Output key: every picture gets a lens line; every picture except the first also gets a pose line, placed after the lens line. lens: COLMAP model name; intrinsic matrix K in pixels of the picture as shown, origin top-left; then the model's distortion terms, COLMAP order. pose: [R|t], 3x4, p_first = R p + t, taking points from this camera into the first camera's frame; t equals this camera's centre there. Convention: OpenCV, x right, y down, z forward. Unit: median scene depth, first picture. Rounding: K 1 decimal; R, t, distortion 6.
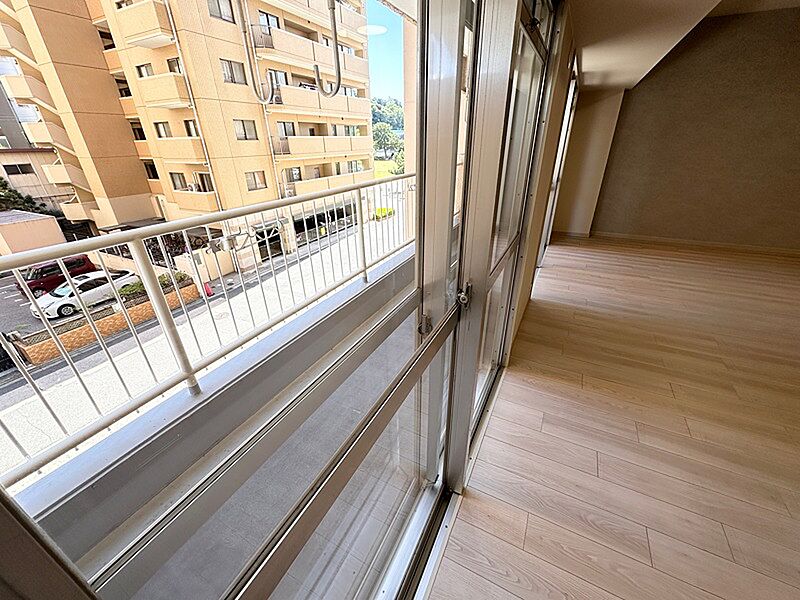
lens RADIAL K [[319.3, 0, 399.1], [0, 319.3, 299.0], [0, 0, 1]] dist [-0.002236, -0.000090]
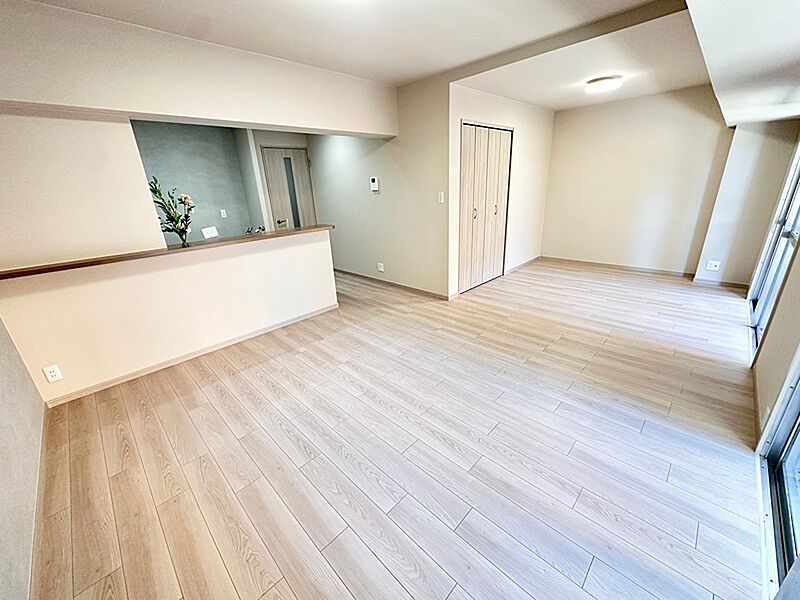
lens RADIAL K [[319.3, 0, 399.1], [0, 319.3, 299.0], [0, 0, 1]] dist [-0.002236, -0.000090]
pose [[-0.953993, -0.040316, 0.297105, 0.769725], [0.188296, 0.690575, 0.698320, -0.629833], [-0.233326, 0.722136, -0.651213, 1.180458]]
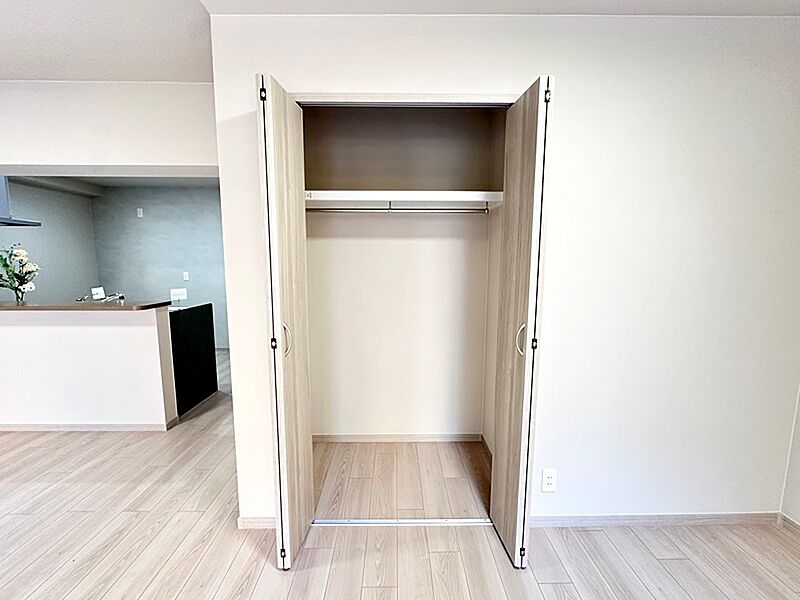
lens RADIAL K [[319.3, 0, 399.1], [0, 319.3, 299.0], [0, 0, 1]] dist [-0.002236, -0.000090]
pose [[-0.475136, -0.085768, 0.875722, 0.442199], [0.397491, 0.866980, 0.300577, -0.086630], [-0.785014, 0.490907, -0.377841, 0.163295]]
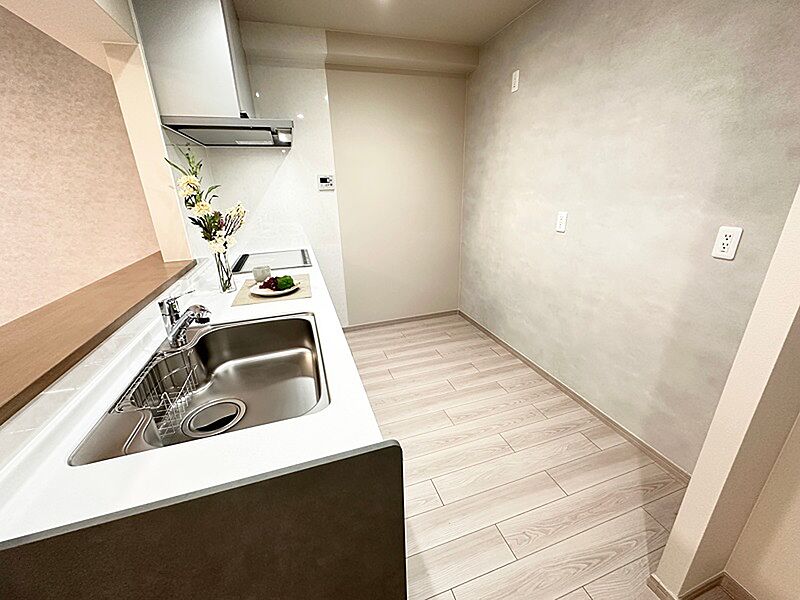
lens RADIAL K [[319.3, 0, 399.1], [0, 319.3, 299.0], [0, 0, 1]] dist [-0.002236, -0.000090]
pose [[0.697616, -0.243077, 0.673977, 1.464220], [0.333356, 0.942788, -0.005022, -0.083359], [-0.634197, 0.228178, 0.738735, 0.101871]]
